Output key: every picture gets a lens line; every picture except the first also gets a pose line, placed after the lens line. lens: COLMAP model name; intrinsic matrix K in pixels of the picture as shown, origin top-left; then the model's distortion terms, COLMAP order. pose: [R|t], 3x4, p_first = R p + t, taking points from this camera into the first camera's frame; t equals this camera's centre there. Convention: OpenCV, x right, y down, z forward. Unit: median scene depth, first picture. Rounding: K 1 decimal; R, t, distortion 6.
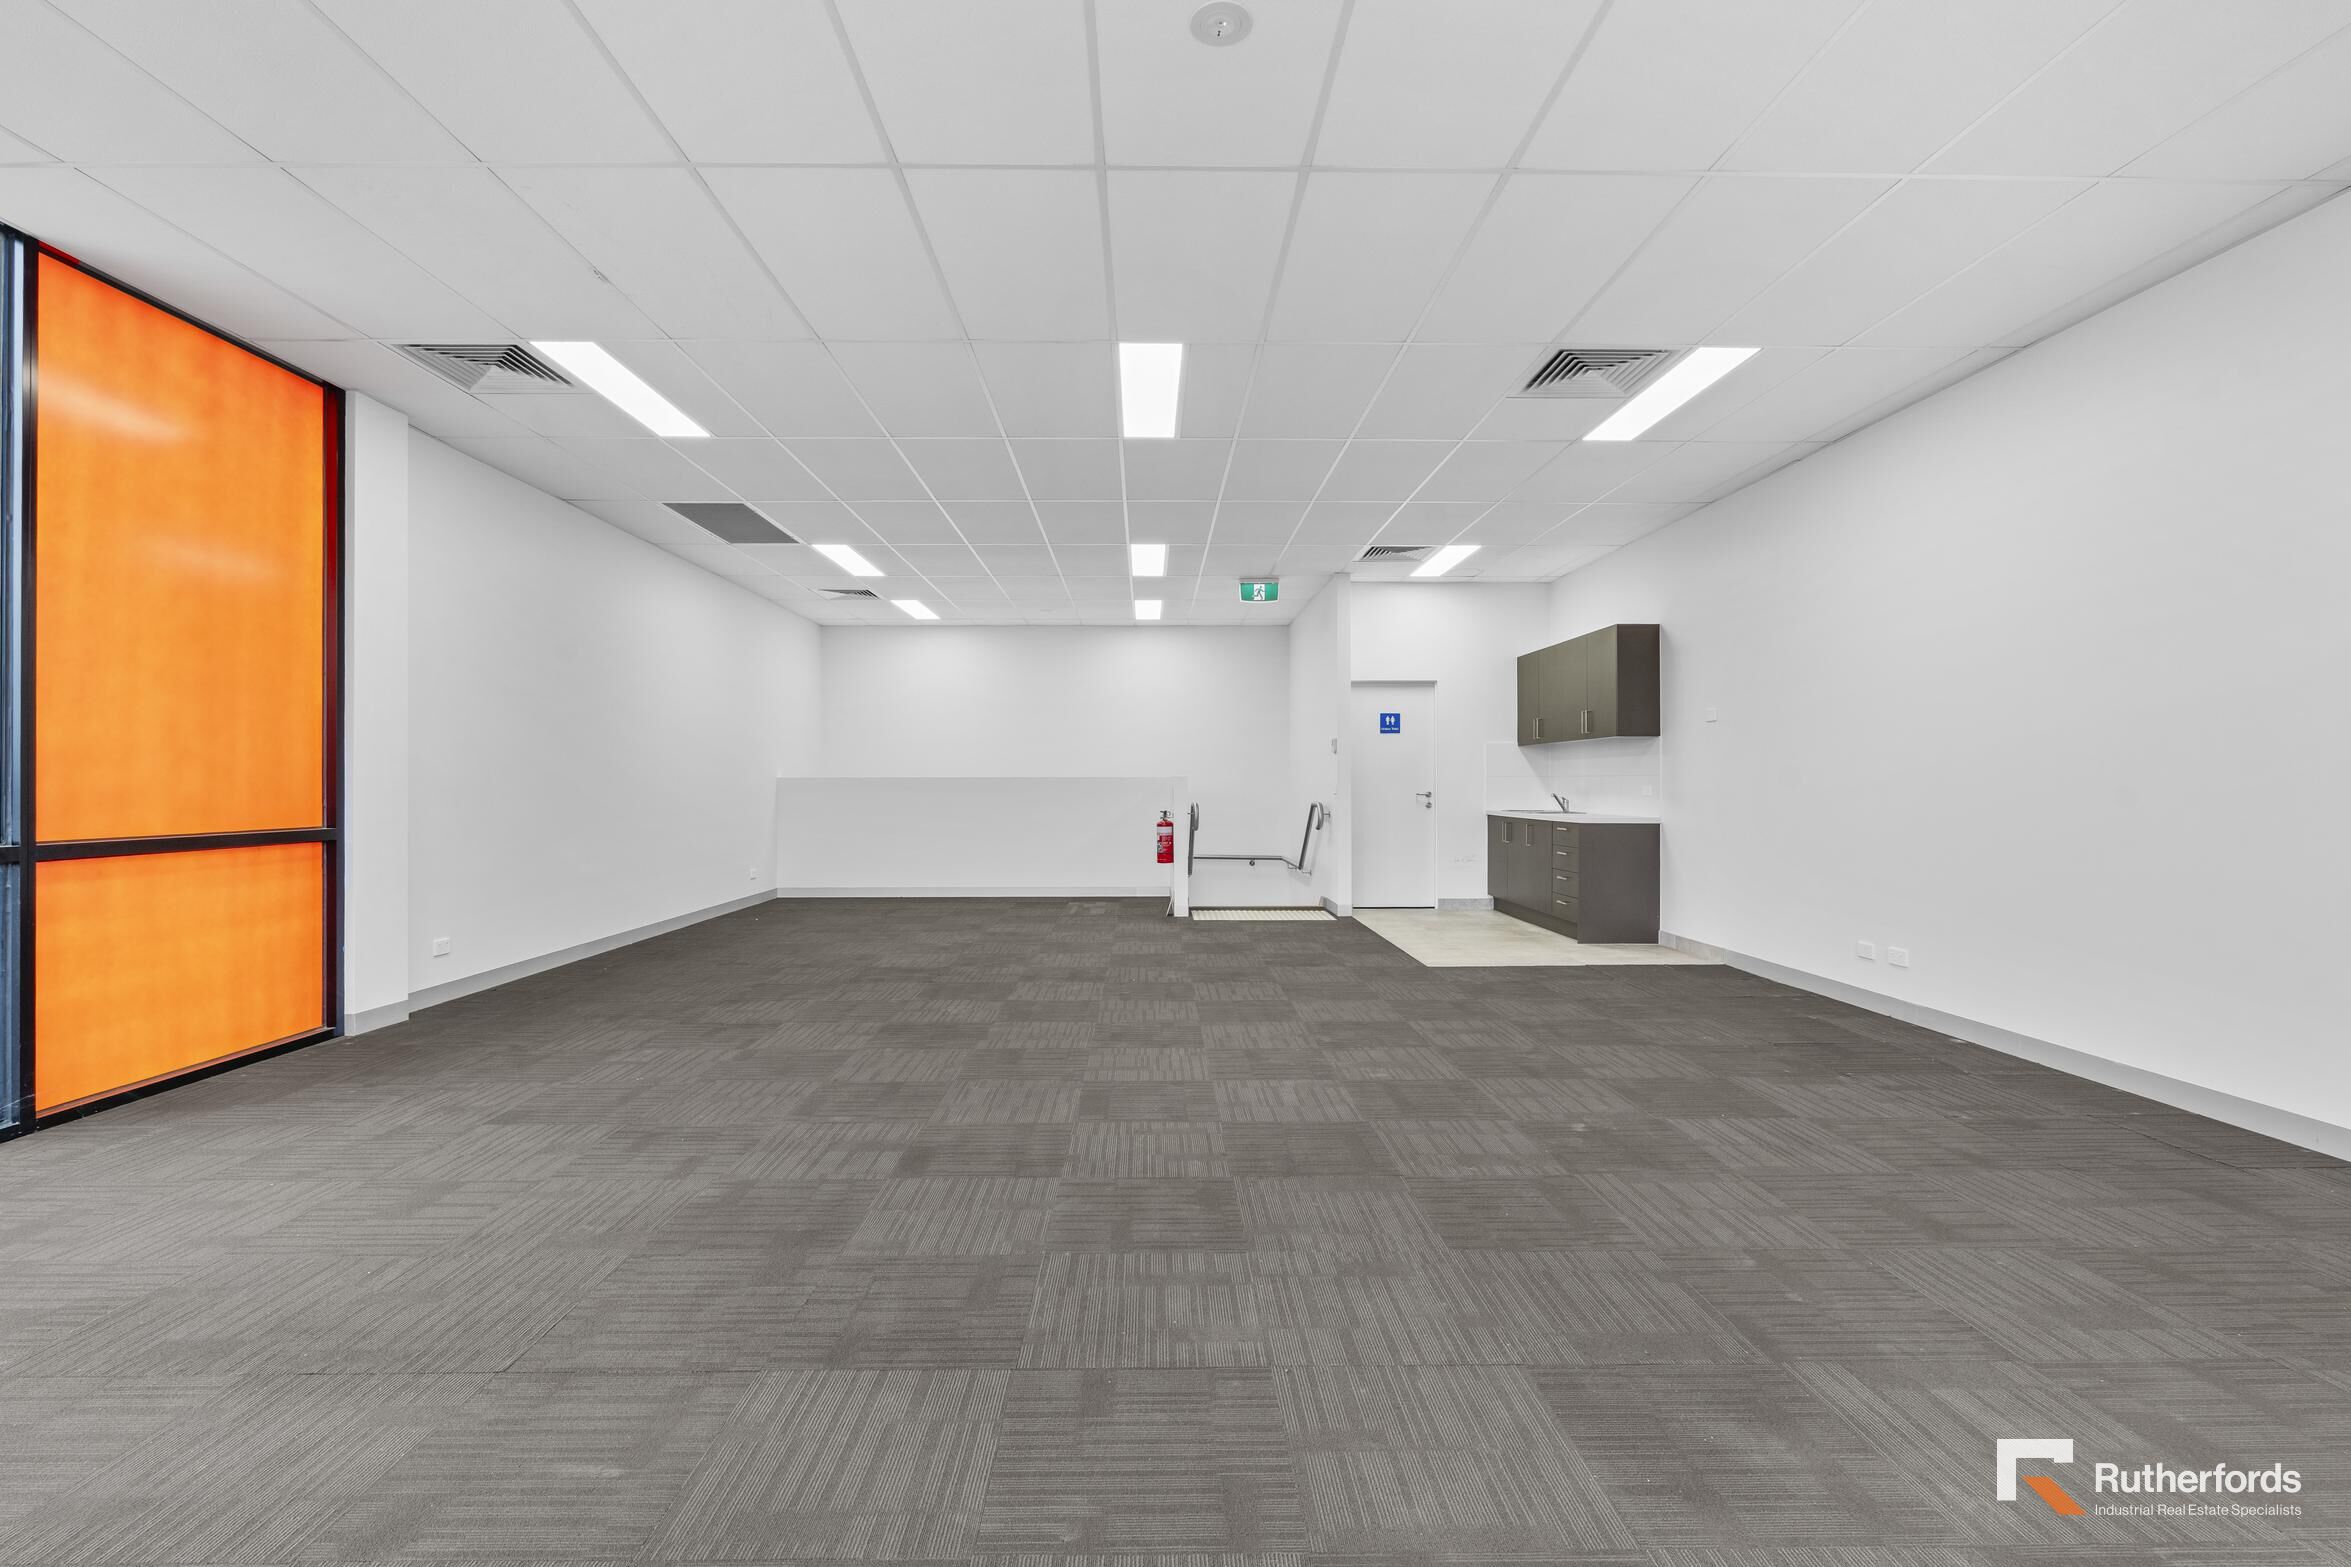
lens RADIAL K [[1034.0, 0, 1171.8], [0, 1034.0, 786.4], [0, 0, 1]] dist [0.003328, -0.003750]
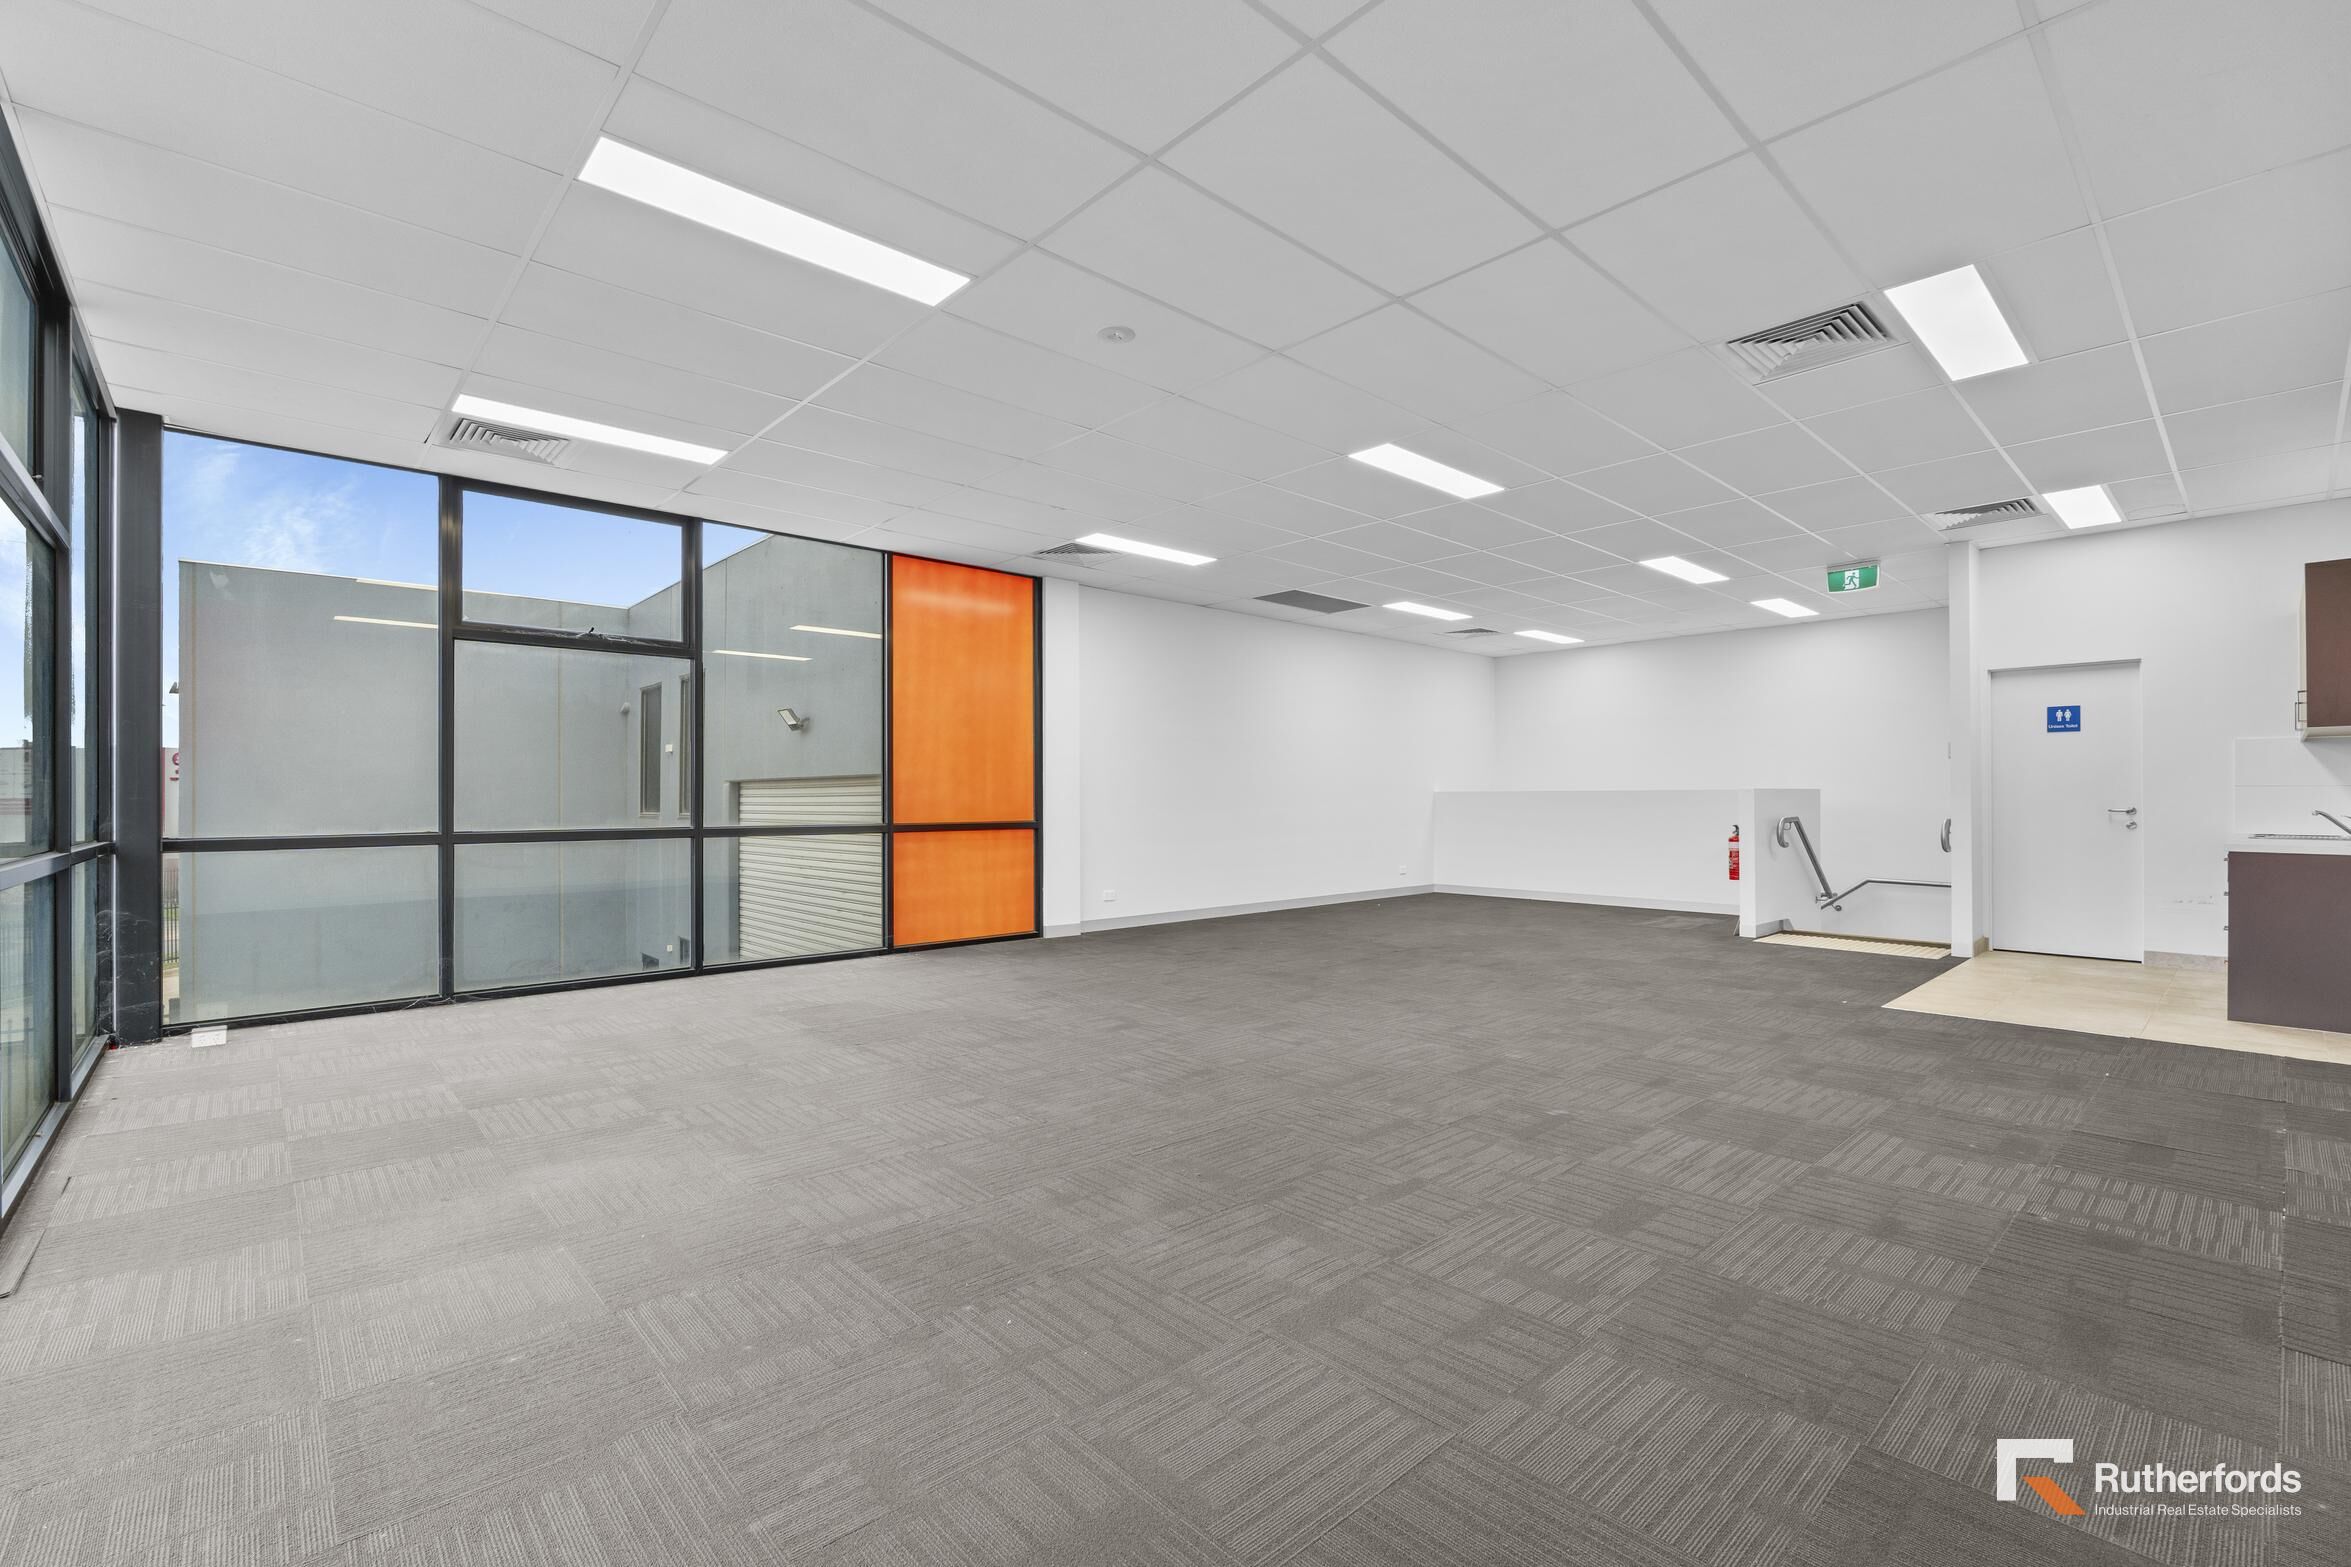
lens RADIAL K [[1034.0, 0, 1205.6], [0, 1034.0, 792.2], [0, 0, 1]] dist [0.003328, -0.003750]
pose [[0.675523, -0.004073, -0.737328, 0.723954], [-0.001744, 0.999973, -0.007122, 0.001751], [0.737337, 0.006097, 0.675497, -0.004121]]
